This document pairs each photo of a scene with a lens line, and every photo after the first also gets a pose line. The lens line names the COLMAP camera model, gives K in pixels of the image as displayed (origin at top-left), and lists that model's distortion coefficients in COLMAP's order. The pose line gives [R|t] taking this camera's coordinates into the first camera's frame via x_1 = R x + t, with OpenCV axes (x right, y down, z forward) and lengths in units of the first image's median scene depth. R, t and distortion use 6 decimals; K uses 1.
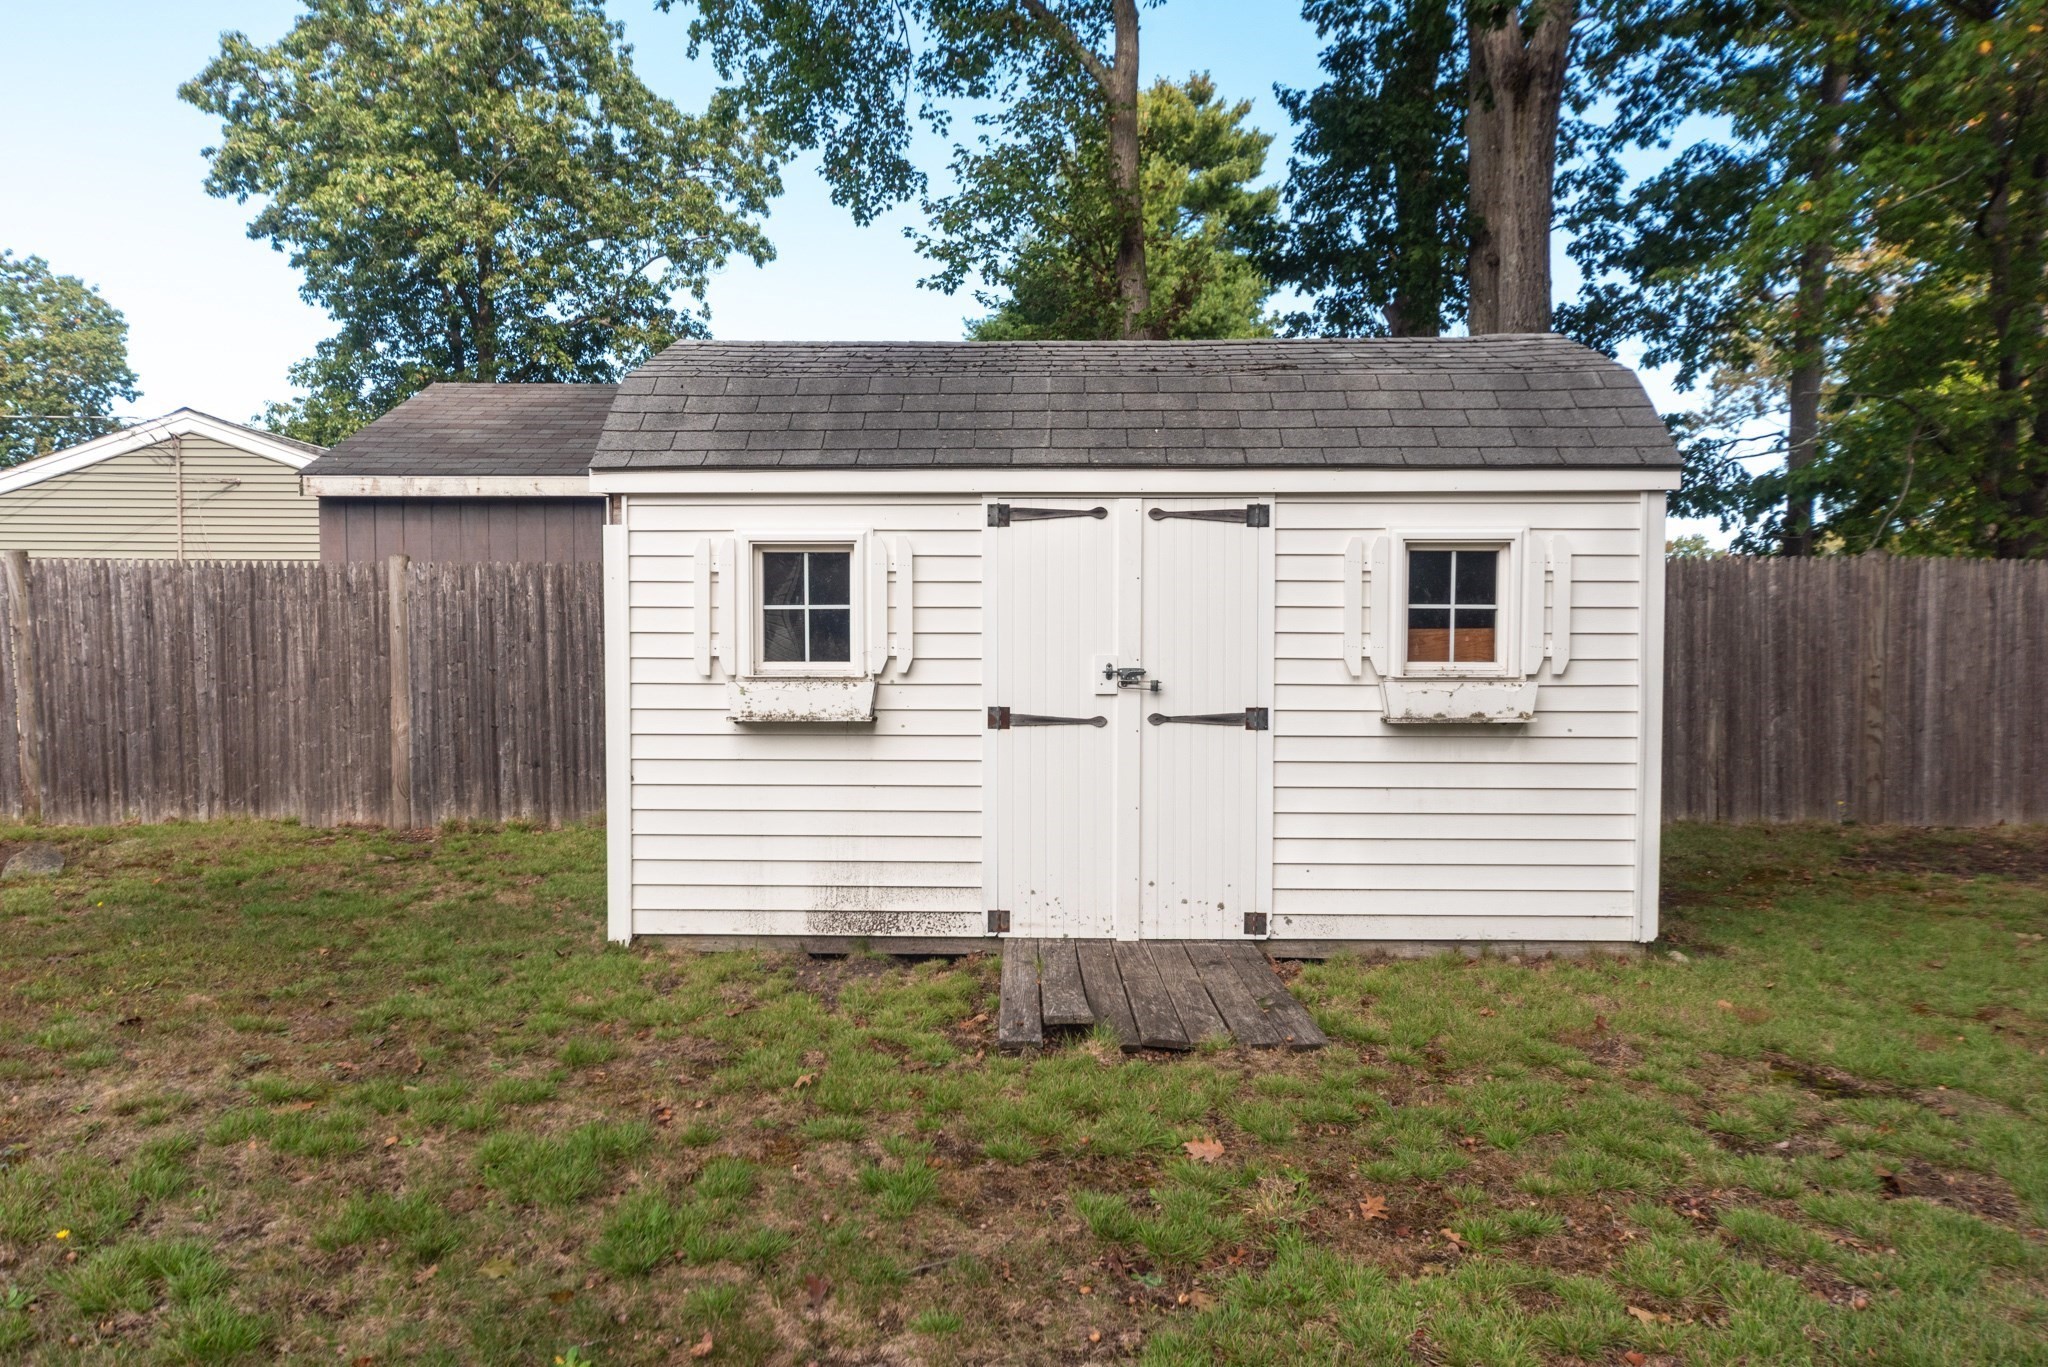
lens RADIAL K [[1404.1, 0, 1022.2], [0, 1404.1, 686.9], [0, 0, 1]] dist [0.000785, 0.000182]
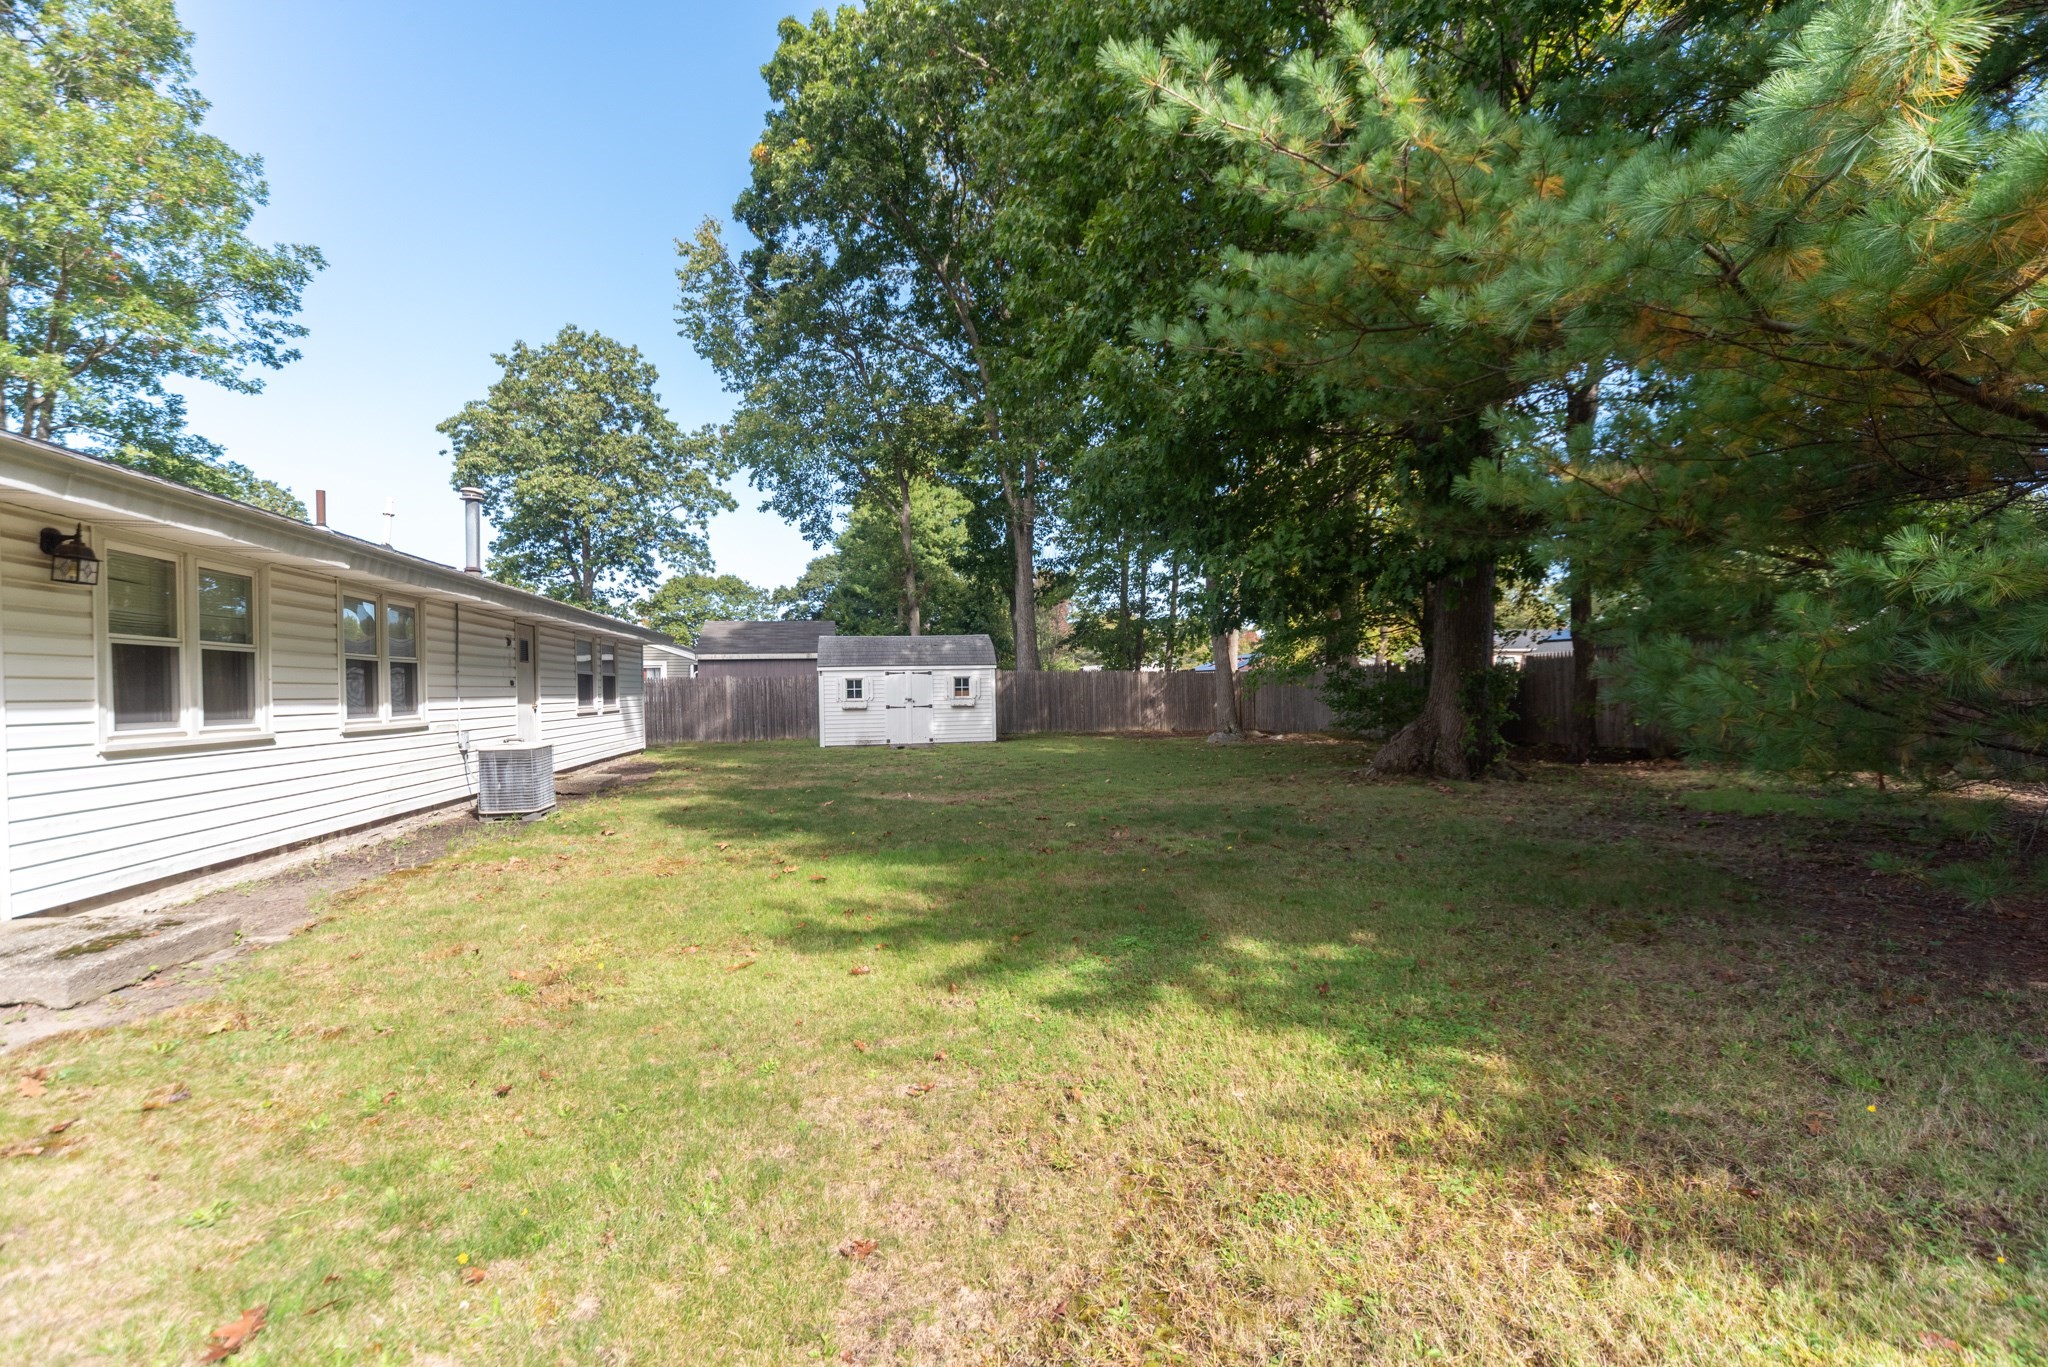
lens RADIAL K [[871.9, 0, 1011.5], [0, 871.9, 699.4], [0, 0, 1]] dist [0.002000, -0.000915]
pose [[0.982895, -0.021507, 0.182908, -0.171044], [0.024905, 0.999557, -0.016300, 0.060795], [-0.182476, 0.020576, 0.982995, -2.672262]]
